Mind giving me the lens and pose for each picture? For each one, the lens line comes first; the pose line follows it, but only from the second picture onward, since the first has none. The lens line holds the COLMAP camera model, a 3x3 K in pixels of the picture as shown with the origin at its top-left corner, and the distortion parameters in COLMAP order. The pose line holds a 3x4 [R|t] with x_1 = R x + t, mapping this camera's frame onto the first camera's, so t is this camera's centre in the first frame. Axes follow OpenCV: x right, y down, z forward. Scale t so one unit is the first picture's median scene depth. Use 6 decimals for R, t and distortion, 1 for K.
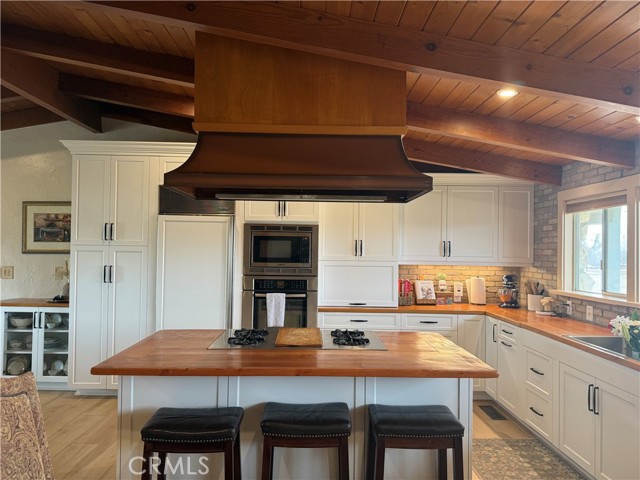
lens RADIAL K [[448.8, 0, 317.6], [0, 448.8, 242.0], [0, 0, 1]] dist [0.052994, -0.079286]
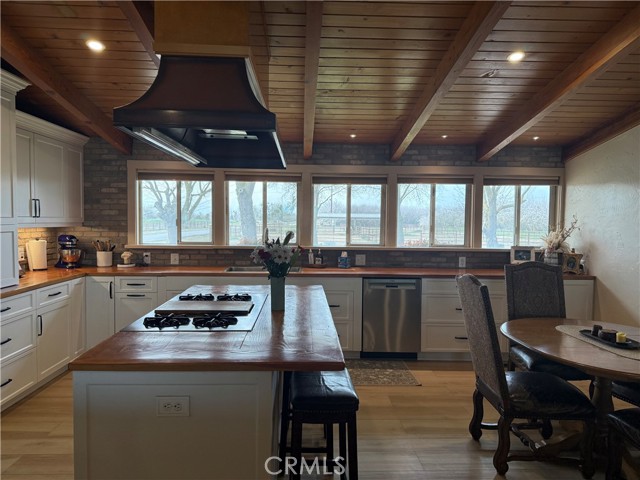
lens RADIAL K [[448.8, 0, 317.6], [0, 448.8, 242.0], [0, 0, 1]] dist [0.052994, -0.079286]
pose [[-0.021805, -0.065397, 0.997621, -0.627182], [-0.028949, 0.997481, 0.064755, 0.008658], [-0.999343, -0.027468, -0.023644, 0.527767]]
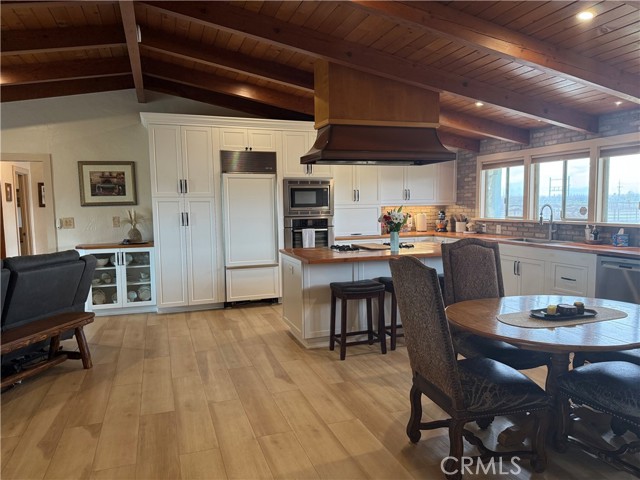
lens RADIAL K [[446.7, 0, 318.6], [0, 446.7, 244.4], [0, 0, 1]] dist [0.121190, -0.184730]
pose [[0.948858, -0.056431, 0.310620, -0.502171], [0.022422, 0.993456, 0.111990, 0.005738], [-0.314907, -0.099298, 0.943914, -0.355869]]
